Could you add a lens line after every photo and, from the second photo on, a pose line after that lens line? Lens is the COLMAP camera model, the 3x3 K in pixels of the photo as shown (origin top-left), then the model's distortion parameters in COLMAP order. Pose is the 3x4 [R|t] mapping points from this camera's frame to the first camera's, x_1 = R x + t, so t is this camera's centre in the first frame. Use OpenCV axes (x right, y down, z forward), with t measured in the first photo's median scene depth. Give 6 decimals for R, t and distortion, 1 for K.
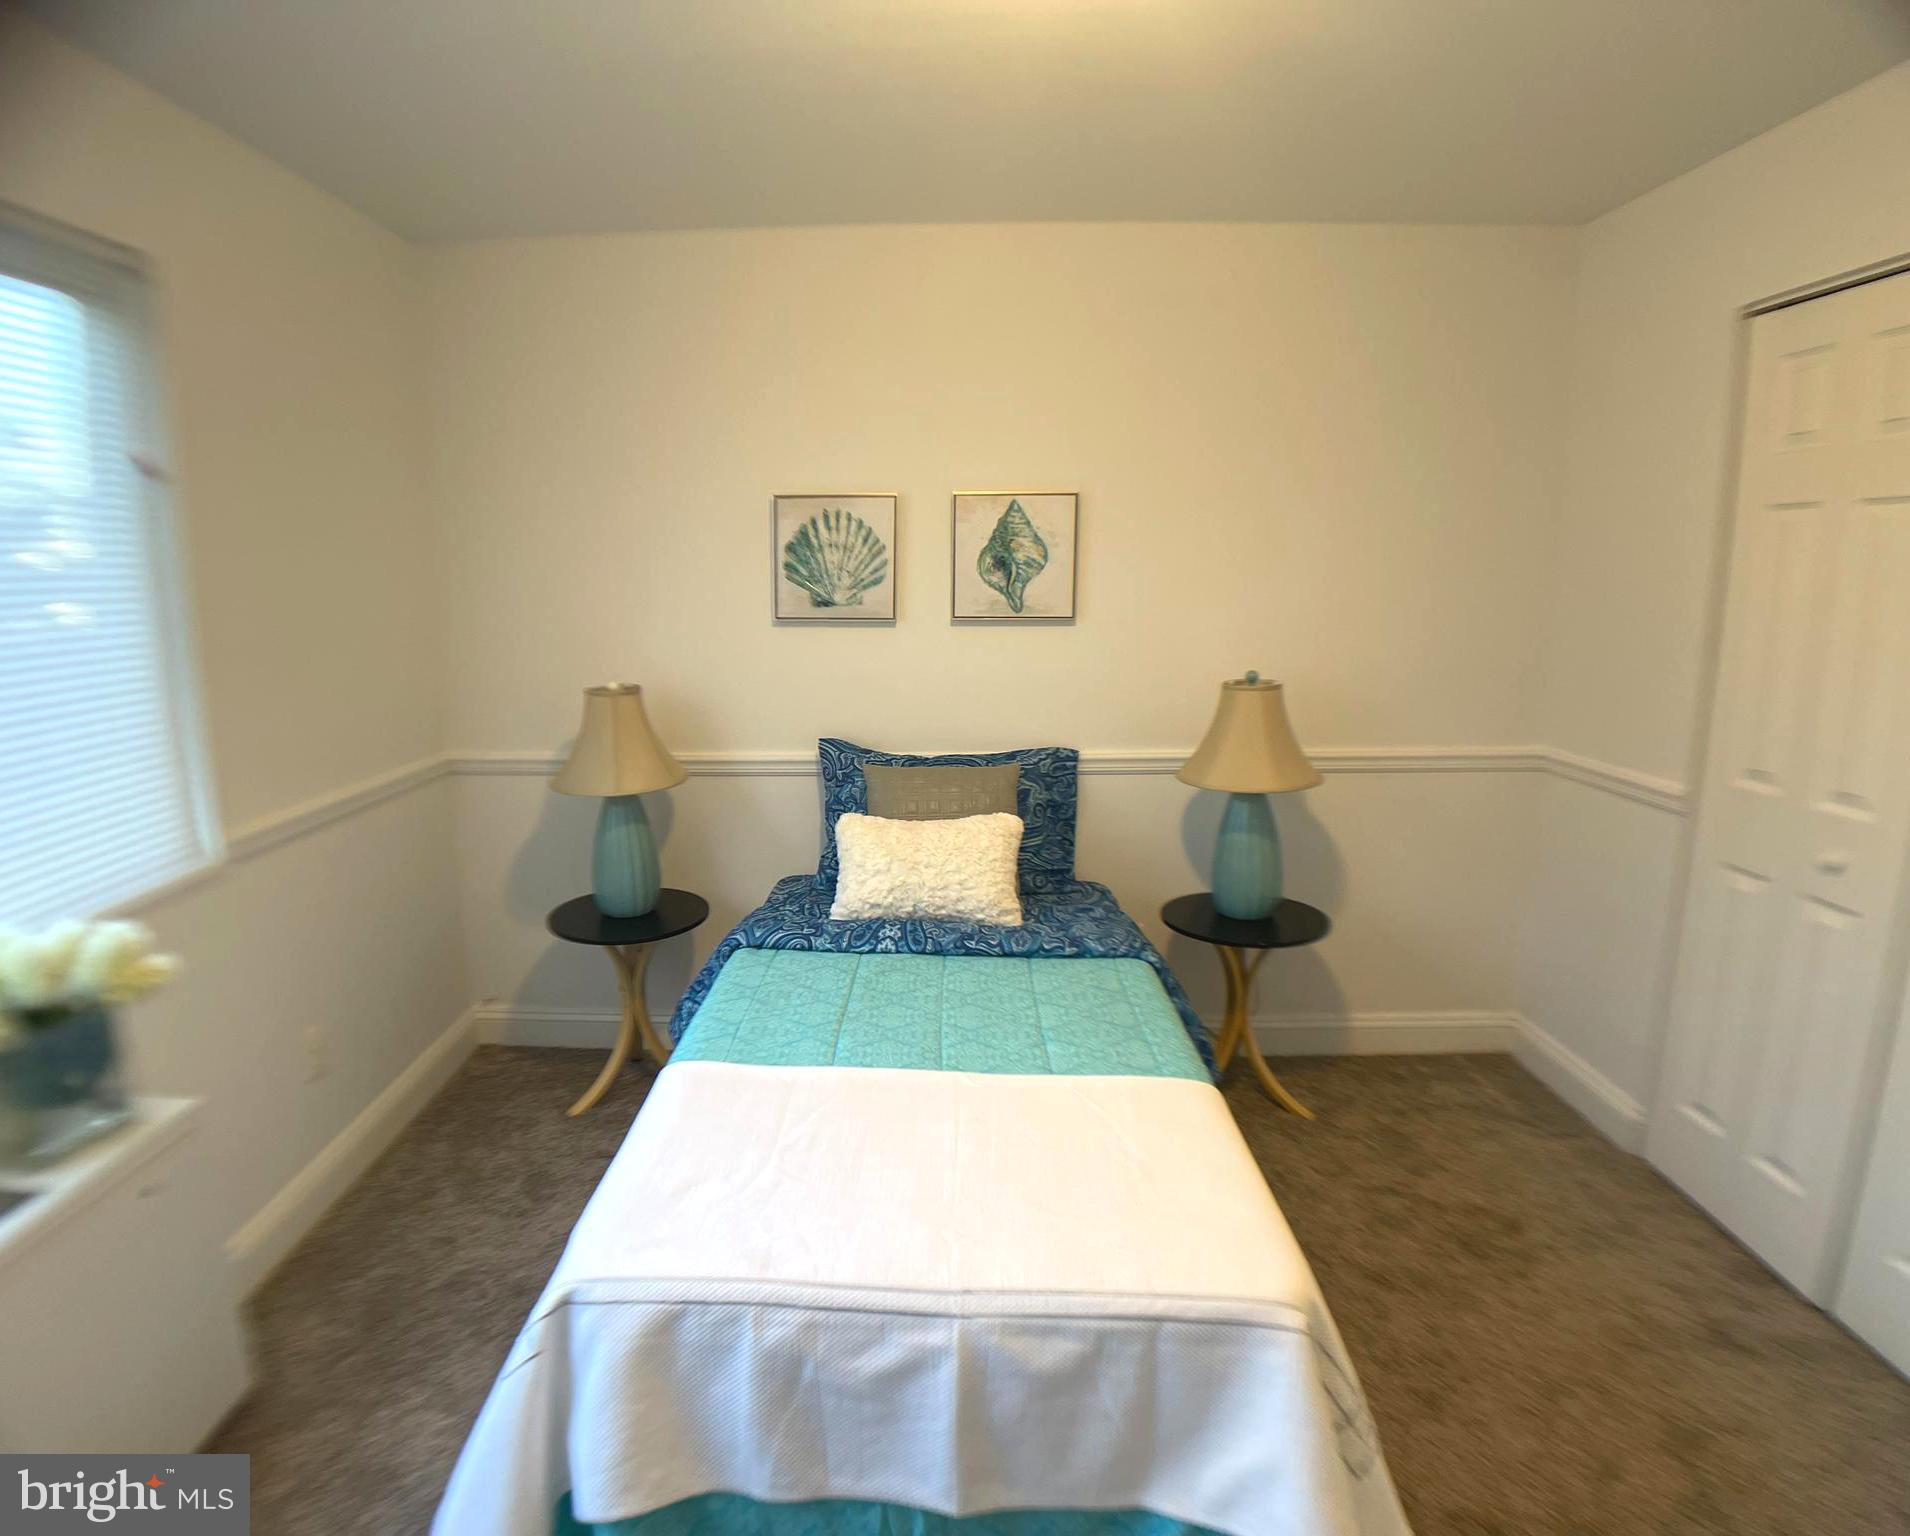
lens RADIAL K [[1072.9, 0, 879.6], [0, 1072.9, 793.7], [0, 0, 1]] dist [-0.072469, 0.000749]
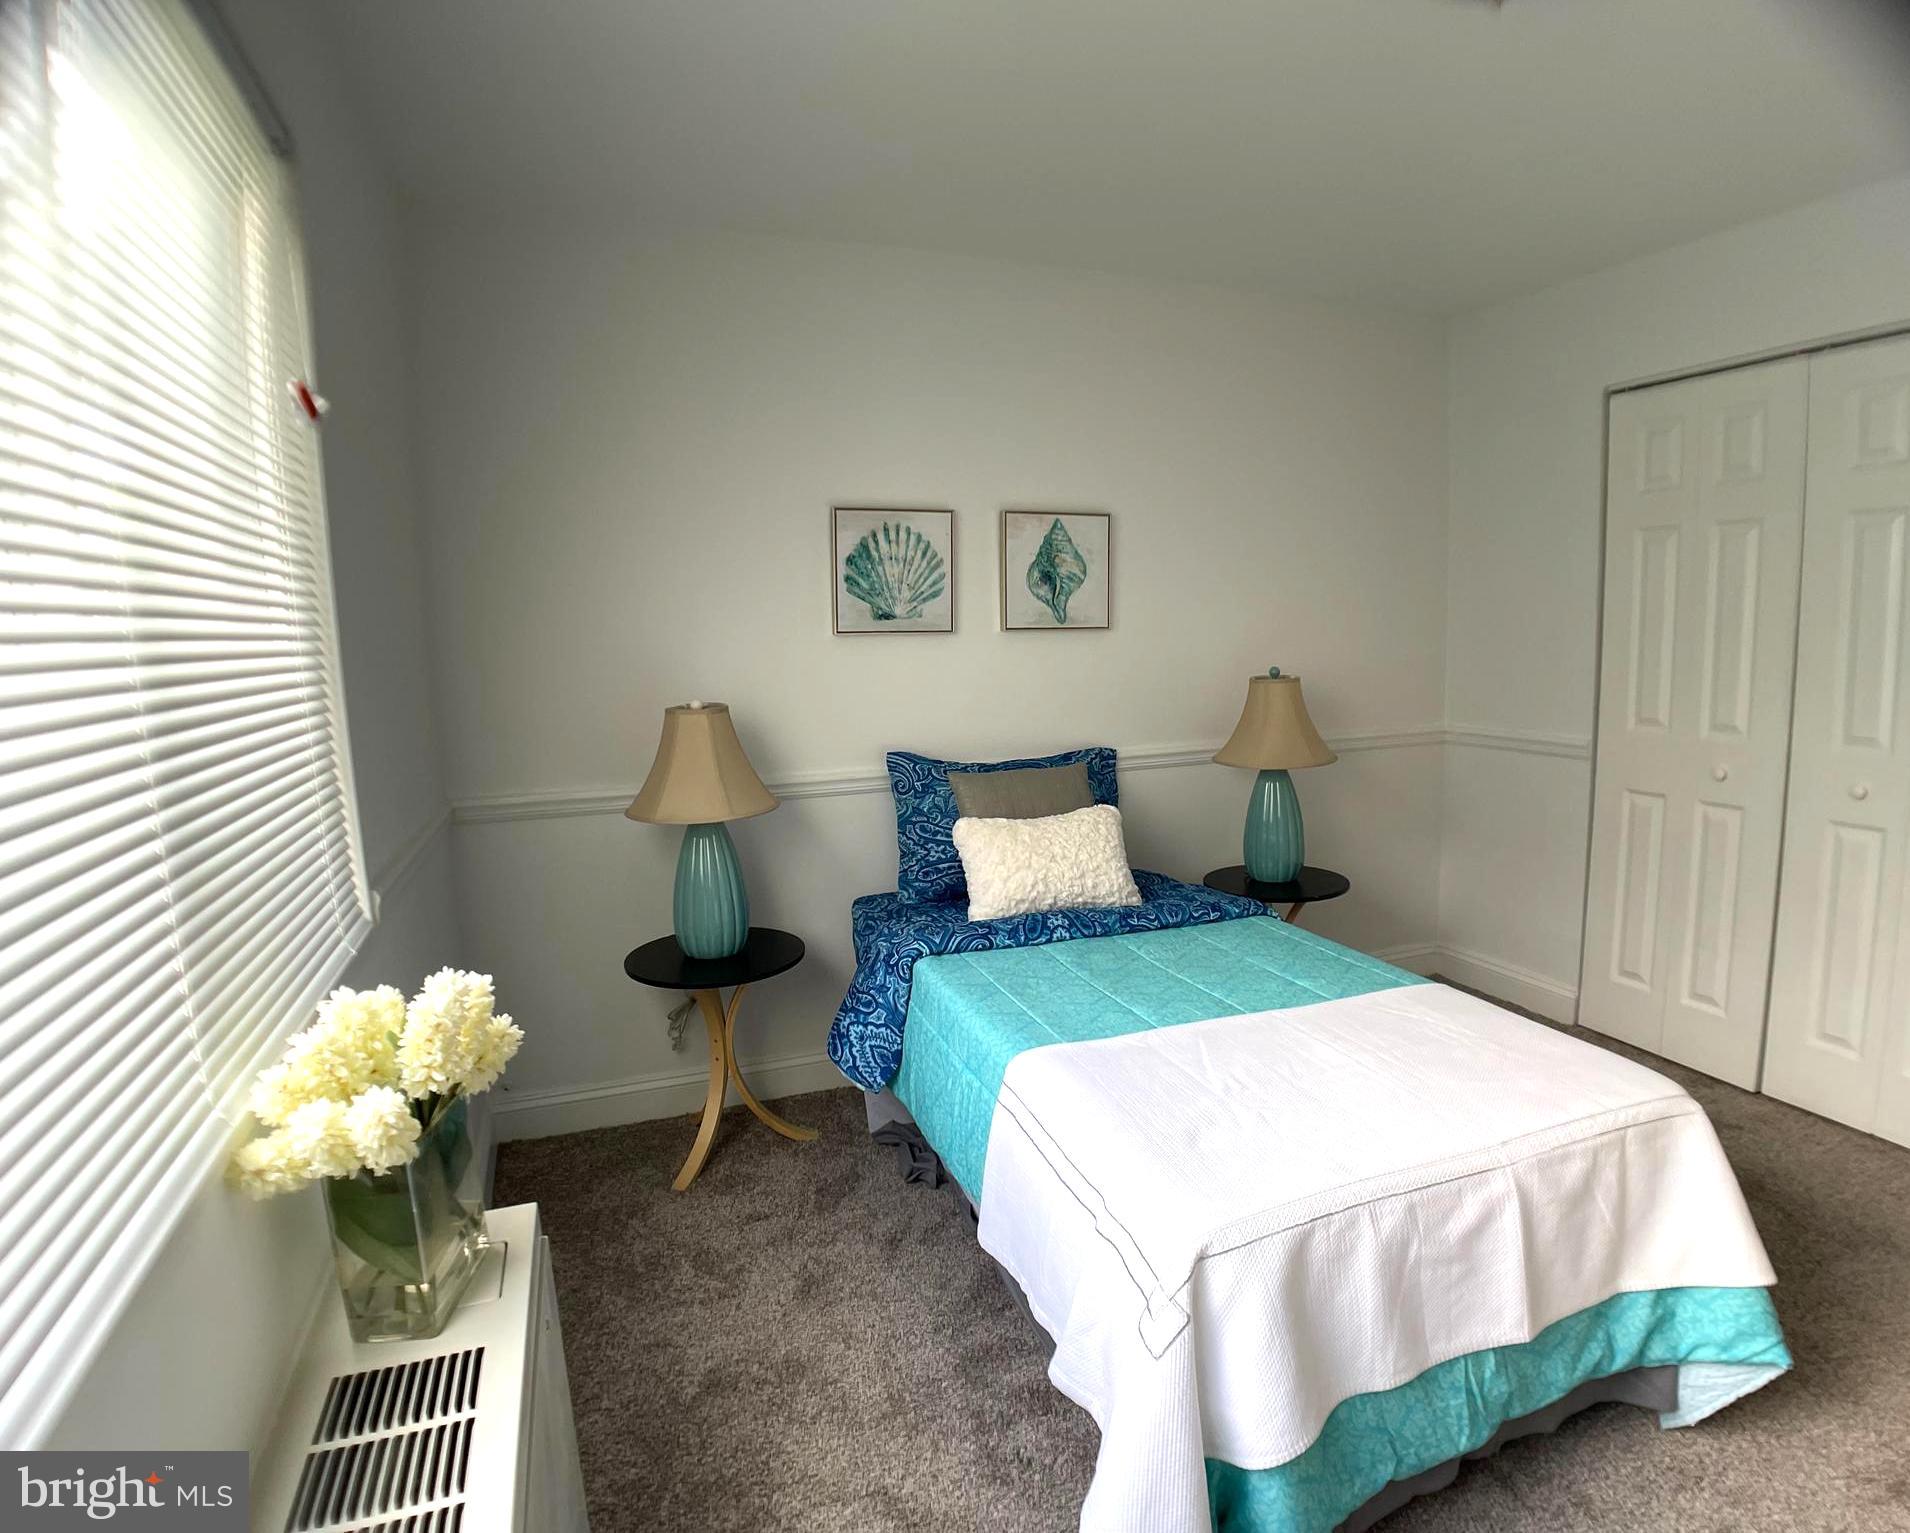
lens RADIAL K [[1079.3, 0, 1011.4], [0, 1079.3, 766.4], [0, 0, 1]] dist [-0.069217, 0.003168]
pose [[0.902091, -0.063702, 0.426819, -0.439887], [0.098075, 0.993428, -0.059017, 0.036307], [-0.420254, 0.095099, 0.902409, 0.068364]]
